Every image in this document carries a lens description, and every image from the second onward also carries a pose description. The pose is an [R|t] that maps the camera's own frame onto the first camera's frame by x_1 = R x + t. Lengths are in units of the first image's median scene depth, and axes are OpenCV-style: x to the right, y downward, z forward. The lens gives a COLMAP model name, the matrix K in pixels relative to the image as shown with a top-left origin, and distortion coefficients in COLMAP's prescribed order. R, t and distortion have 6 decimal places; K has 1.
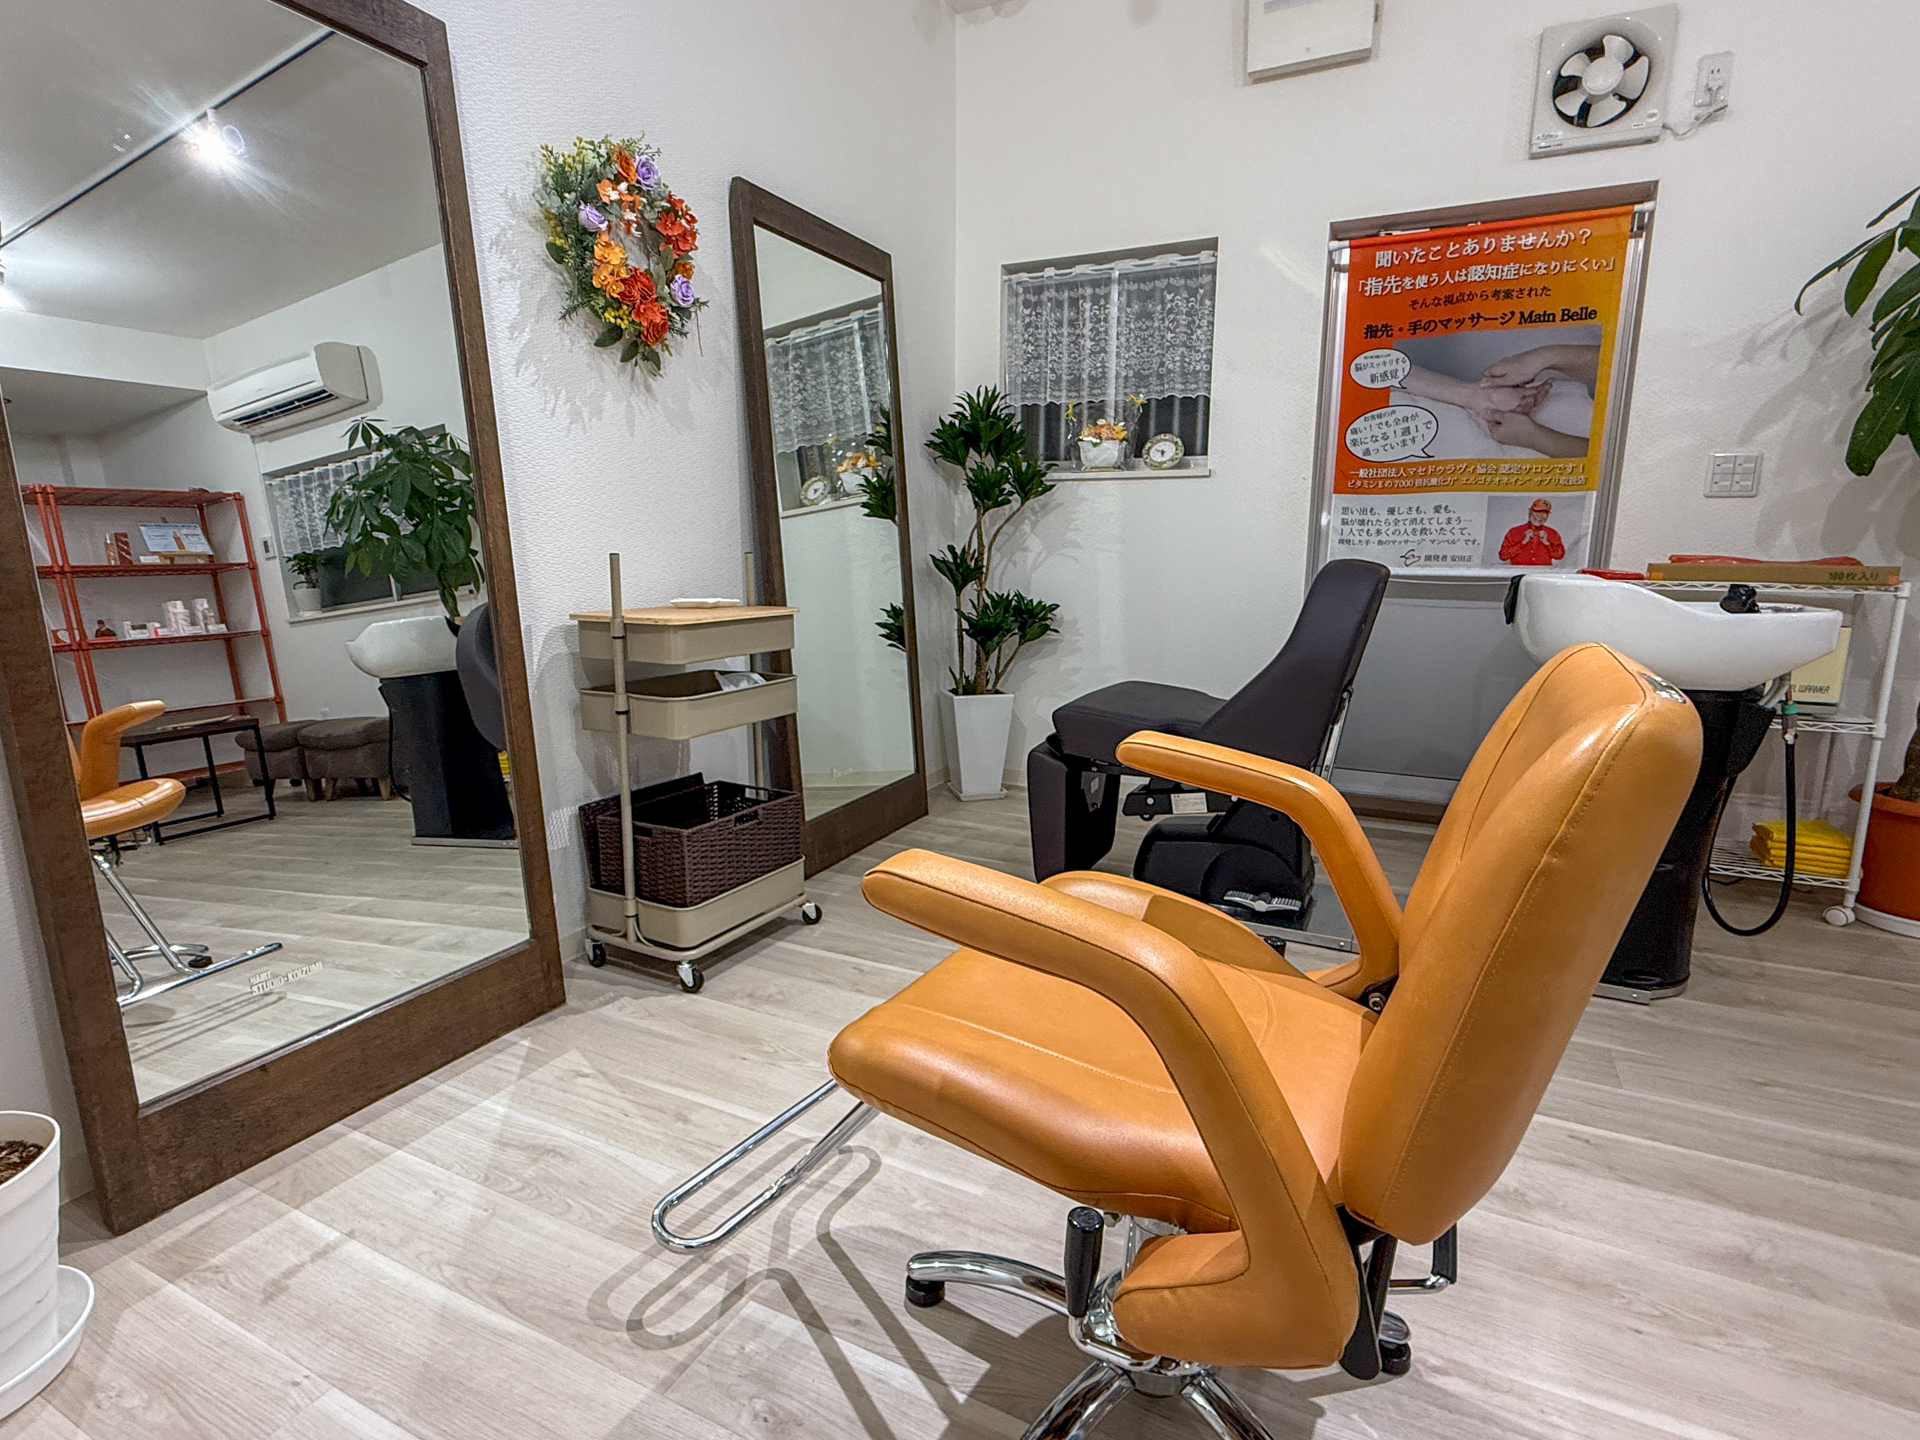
lens RADIAL K [[957.9, 0, 958.1], [0, 957.9, 718.9], [0, 0, 1]] dist [-0.001005, 0.000387]
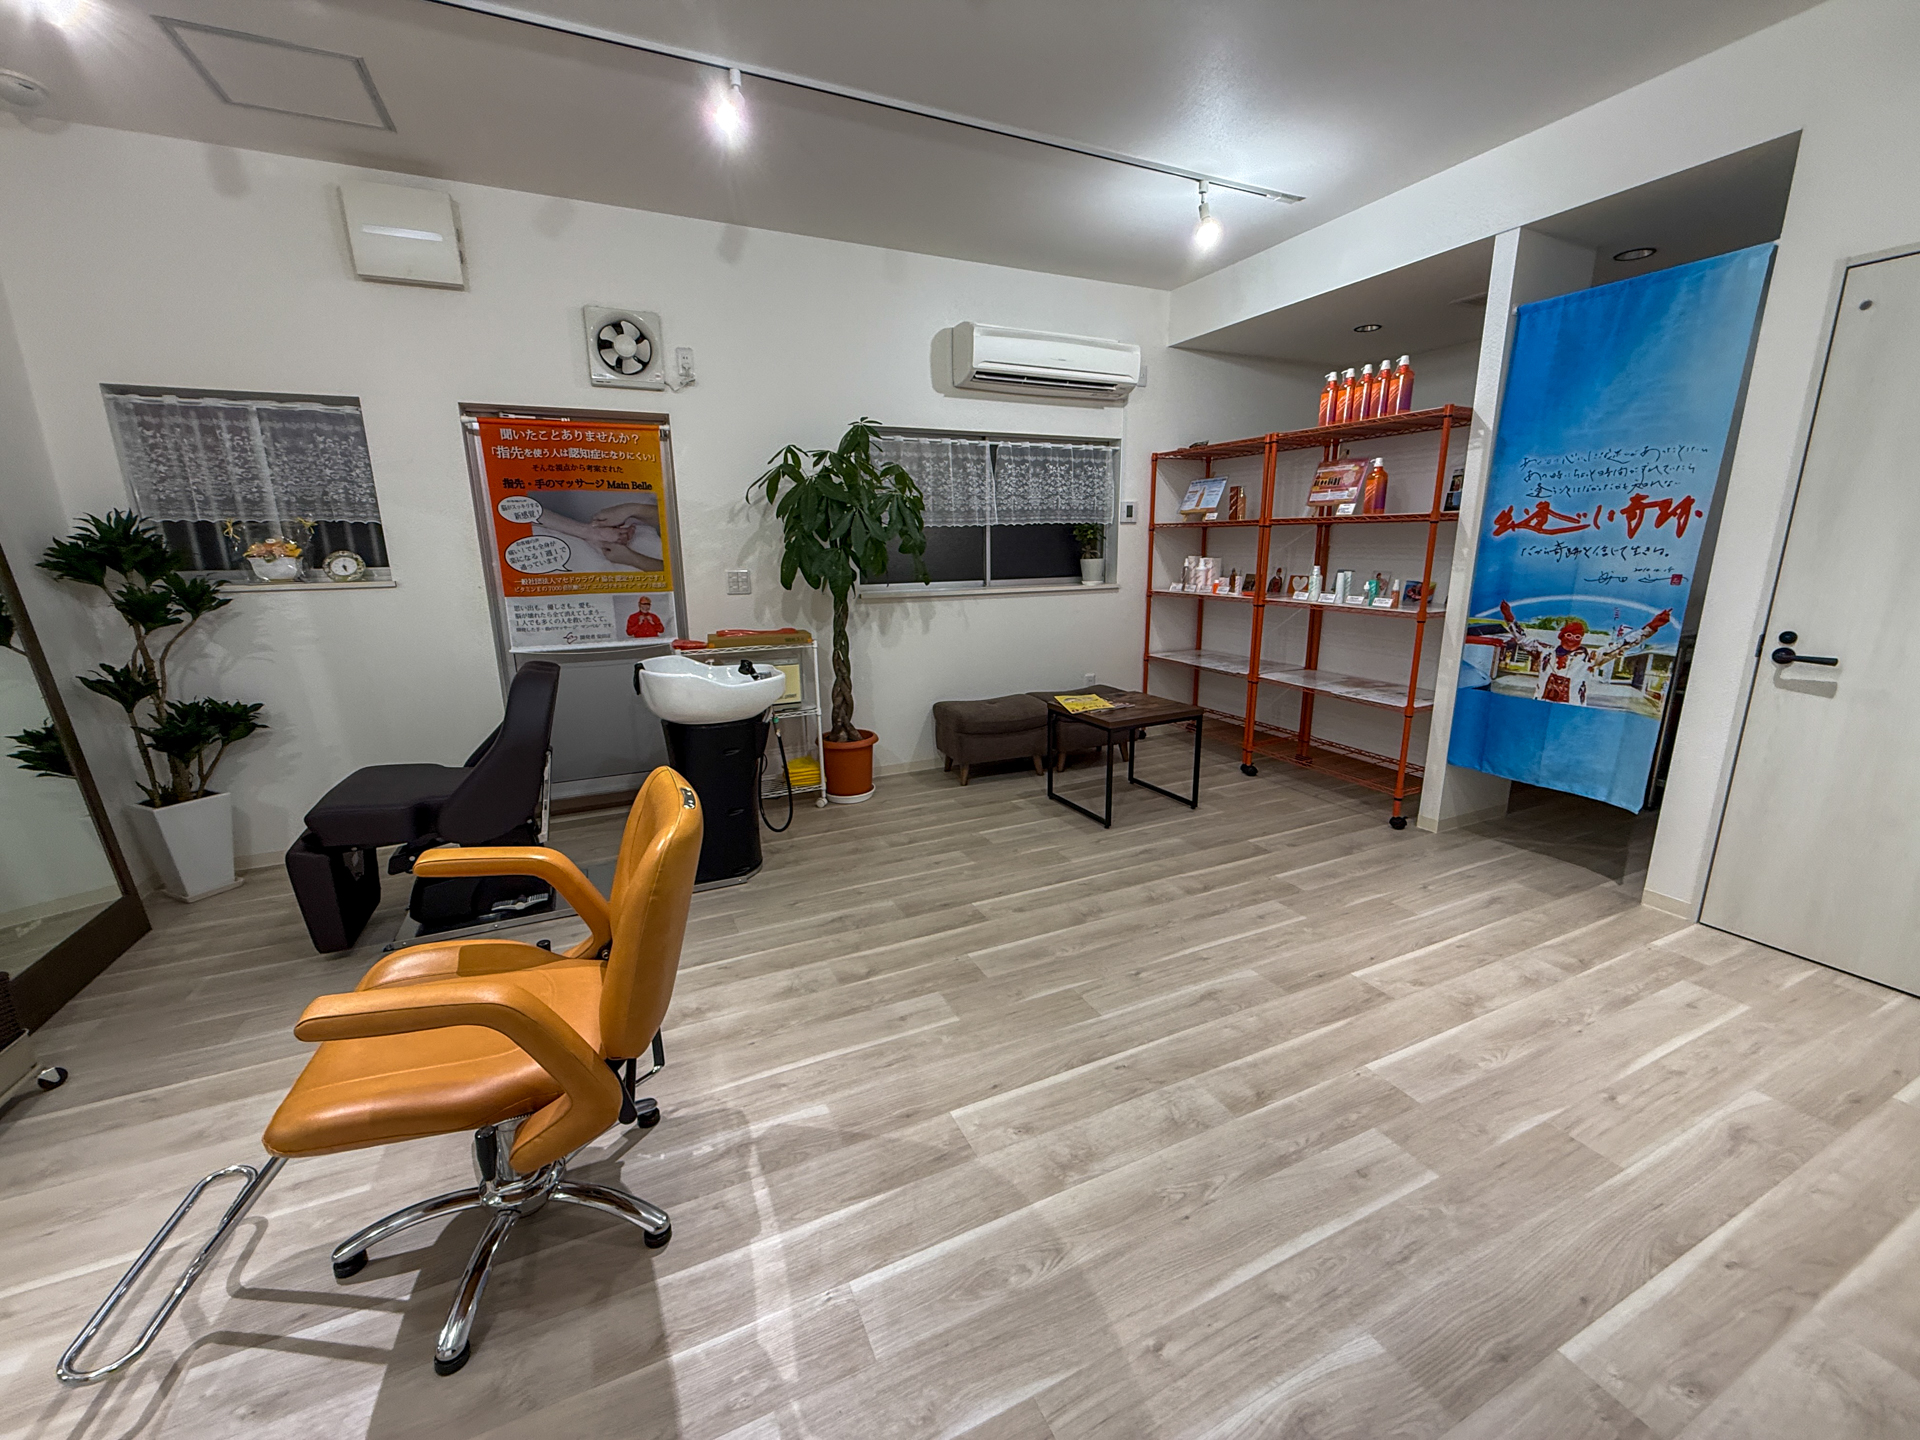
lens RADIAL K [[768.9, 0, 958.3], [0, 768.9, 719.2], [0, 0, 1]] dist [-0.001205, -0.000496]
pose [[0.623430, -0.193287, 0.757611, -0.087910], [0.154173, 0.980328, 0.123241, -0.108878], [-0.766528, 0.039971, 0.640966, -0.241872]]
